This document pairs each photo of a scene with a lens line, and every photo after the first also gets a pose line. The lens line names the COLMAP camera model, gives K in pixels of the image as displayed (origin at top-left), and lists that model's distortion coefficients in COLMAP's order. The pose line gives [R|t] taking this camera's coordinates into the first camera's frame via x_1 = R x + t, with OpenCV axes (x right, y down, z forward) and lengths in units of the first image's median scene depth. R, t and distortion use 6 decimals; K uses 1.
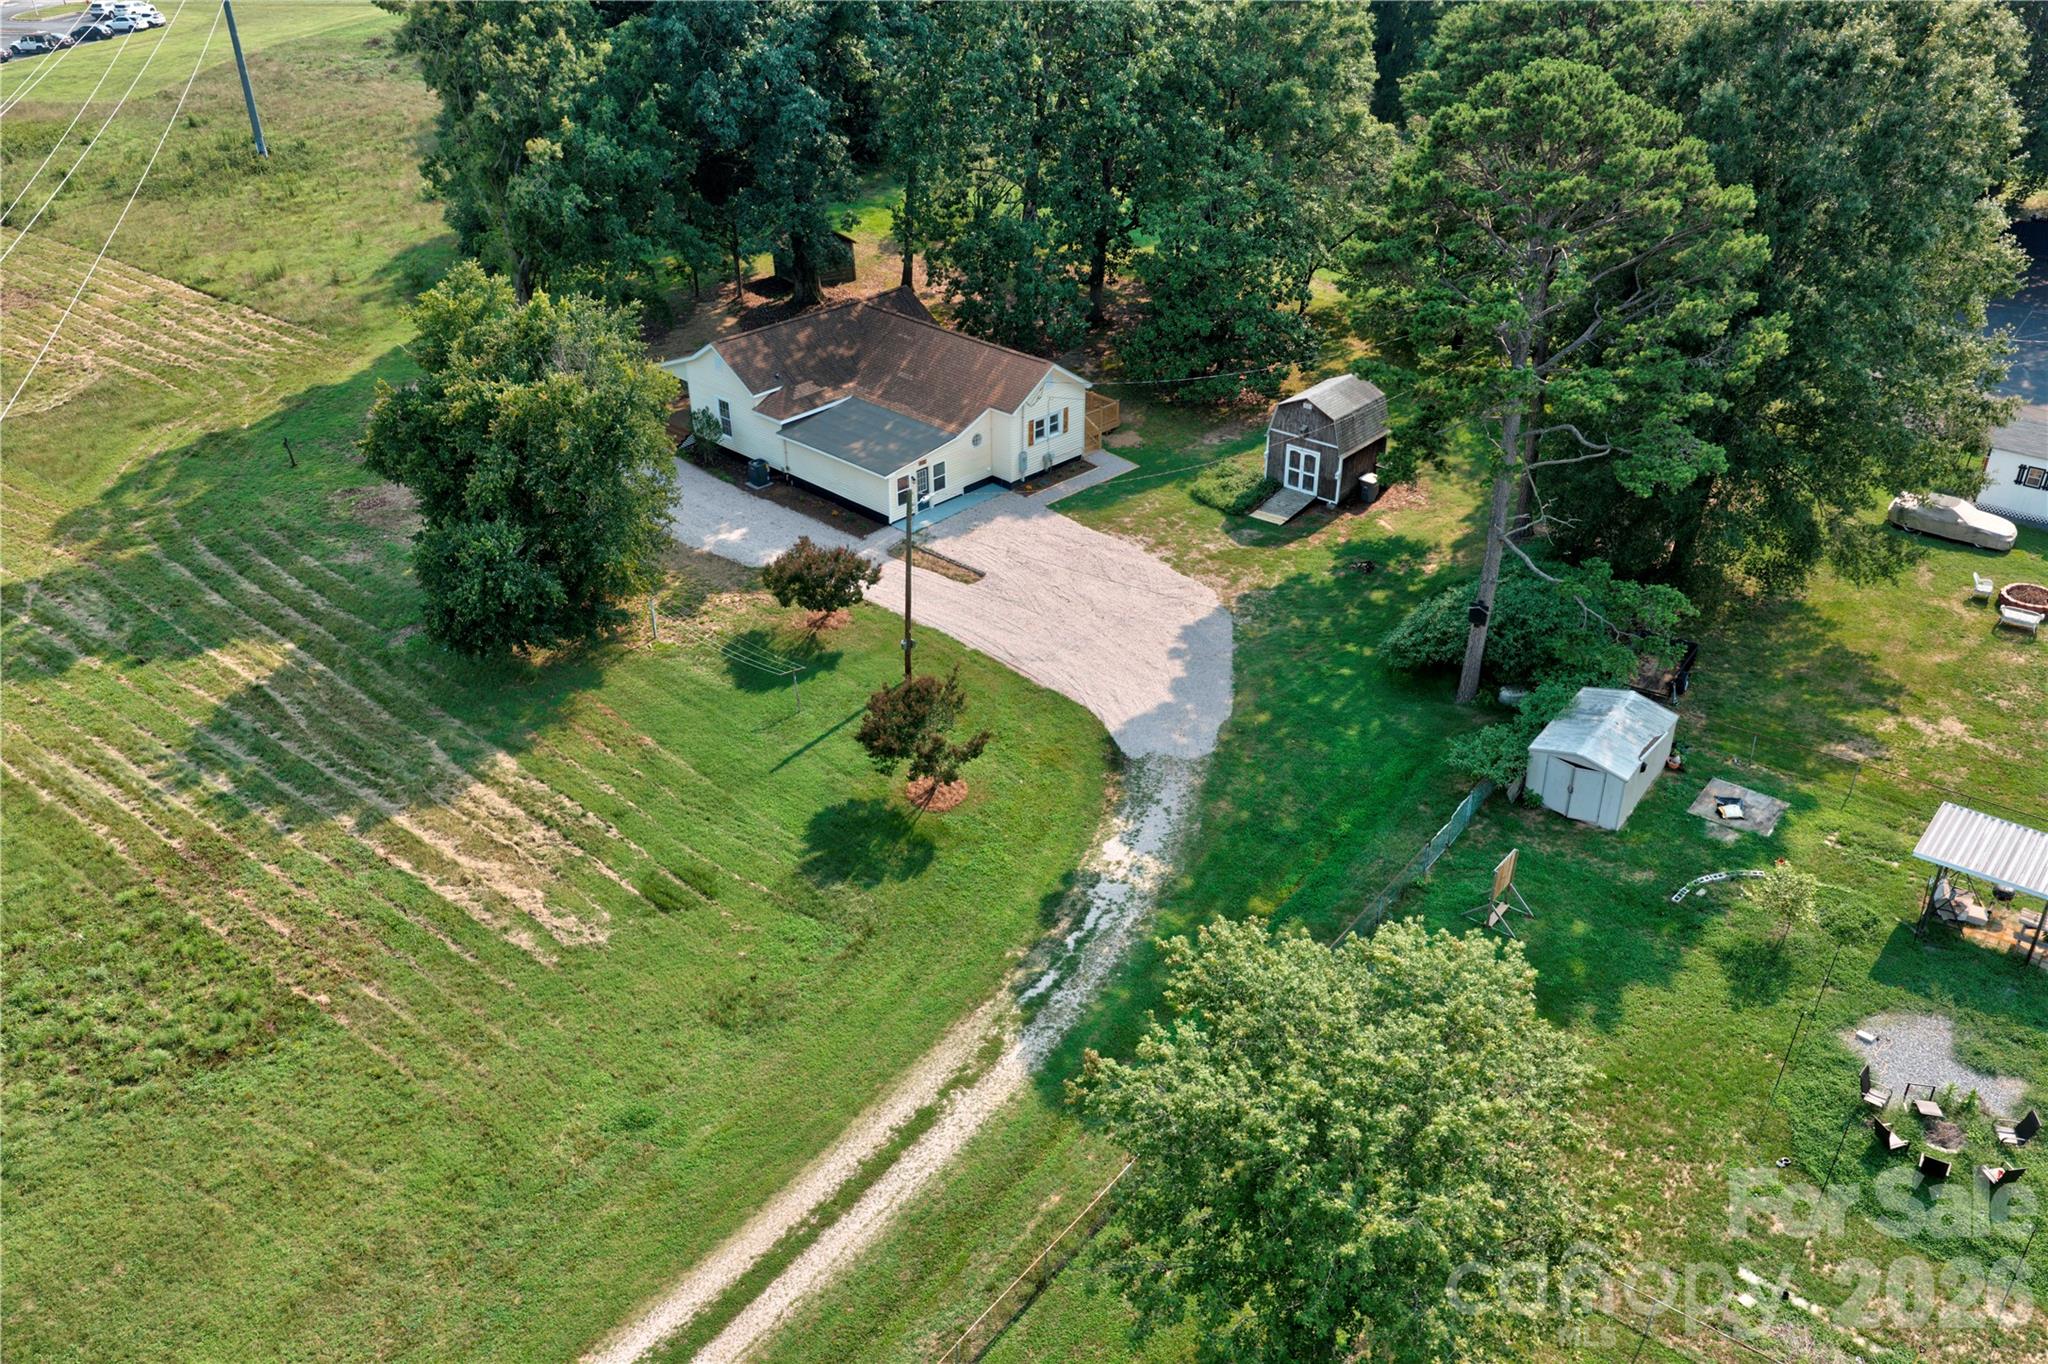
lens RADIAL K [[1663.4, 0, 1024.0], [0, 1663.4, 682.0], [0, 0, 1]] dist [0.088162, 0.000394]
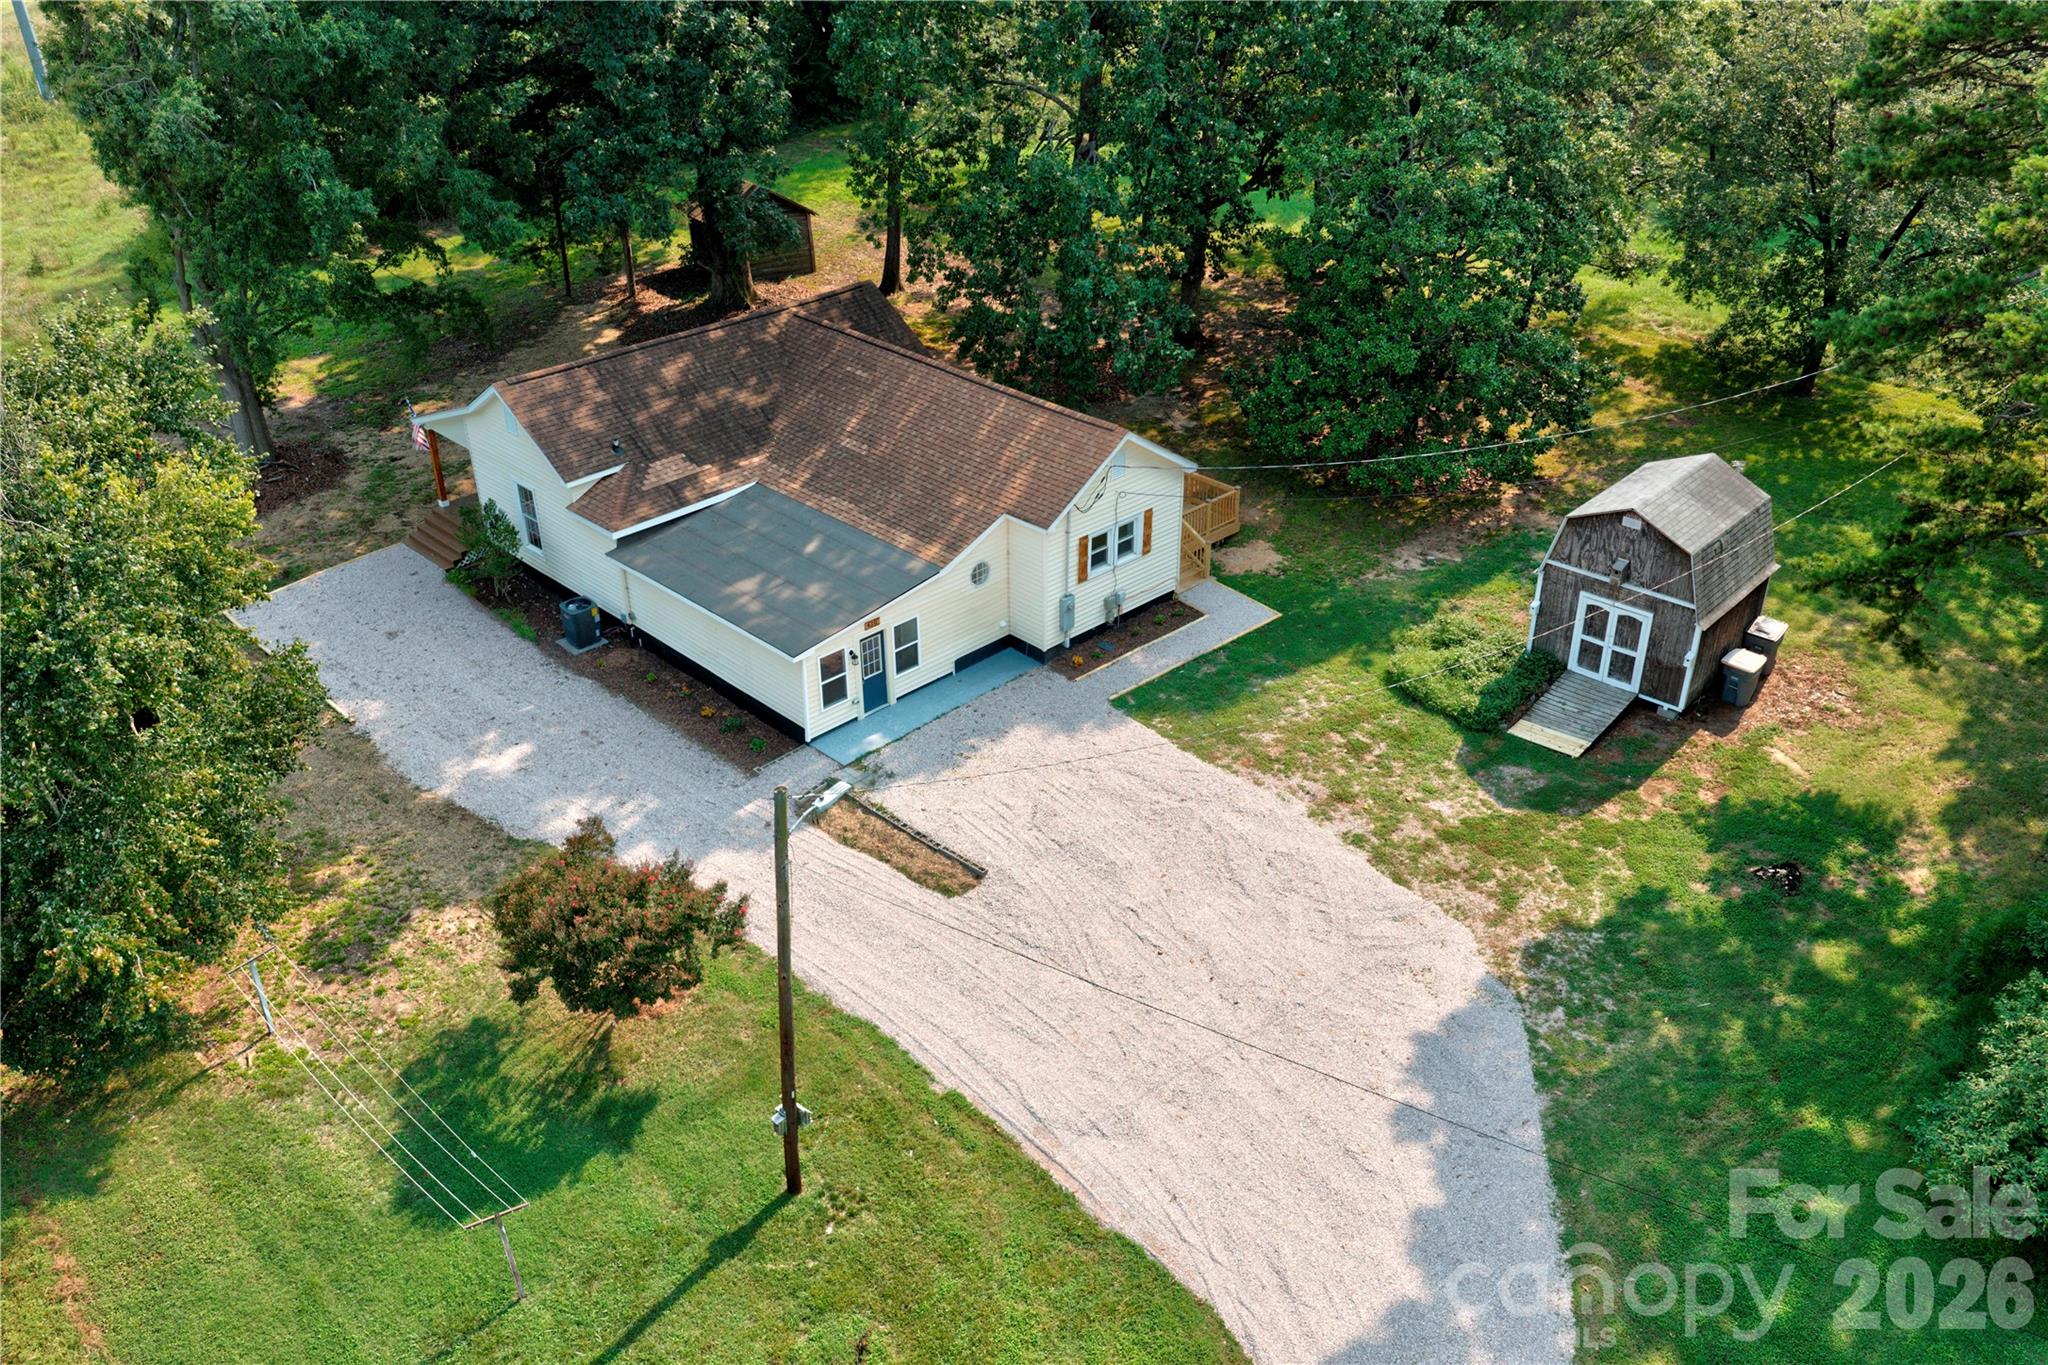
lens RADIAL K [[1673.1, 0, 1024.0], [0, 1673.1, 682.5], [0, 0, 1]] dist [0.079553, -0.153140]
pose [[0.999555, 0.013168, -0.026765, 0.000220], [-0.013116, 0.999912, 0.002113, -0.112395], [0.026791, -0.001761, 0.999640, 0.472075]]
